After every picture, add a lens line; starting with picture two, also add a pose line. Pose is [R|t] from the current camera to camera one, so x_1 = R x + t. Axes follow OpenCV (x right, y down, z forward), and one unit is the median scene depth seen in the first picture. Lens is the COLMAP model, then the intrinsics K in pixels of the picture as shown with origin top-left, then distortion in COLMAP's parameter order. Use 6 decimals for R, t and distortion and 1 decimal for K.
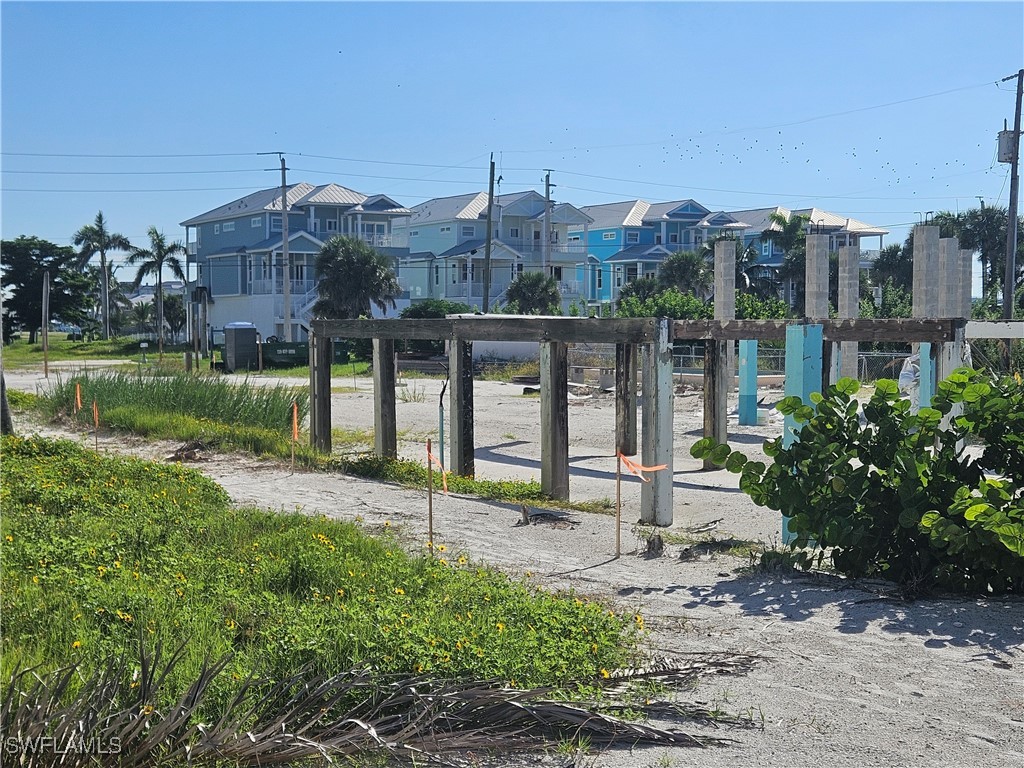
lens RADIAL K [[1756.8, 0, 559.5], [0, 1756.8, 387.5], [0, 0, 1]] dist [0.208111, -1.053397]
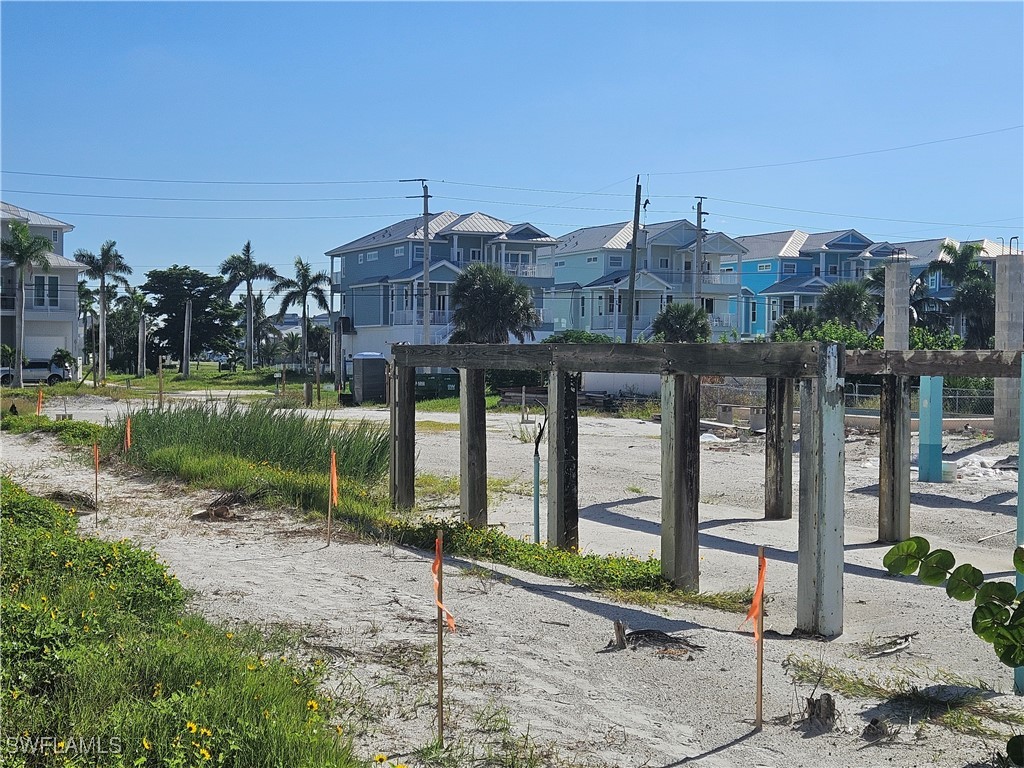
lens RADIAL K [[1740.4, 0, 512.0], [0, 1740.4, 384.0], [0, 0, 1]] dist [0.145836, -1.150244]
pose [[0.993281, 0.013375, -0.114953, 0.002192], [-0.015883, 0.999655, -0.020932, -0.001049], [0.114633, 0.022617, 0.993150, 0.052281]]
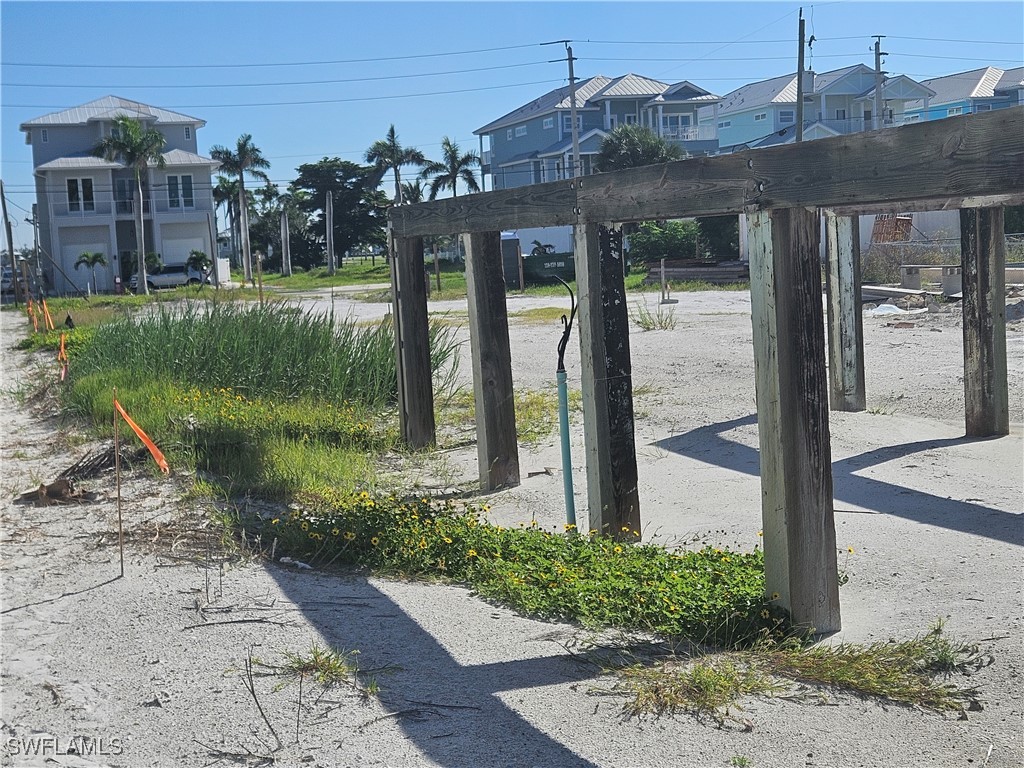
lens RADIAL K [[1726.1, 0, 487.1], [0, 1726.1, 389.0], [0, 0, 1]] dist [0.097191, -0.124910]
pose [[0.970915, -0.031257, -0.237376, 0.004504], [0.043910, 0.997872, 0.048203, -0.001603], [0.235365, -0.057224, 0.970221, 0.125038]]
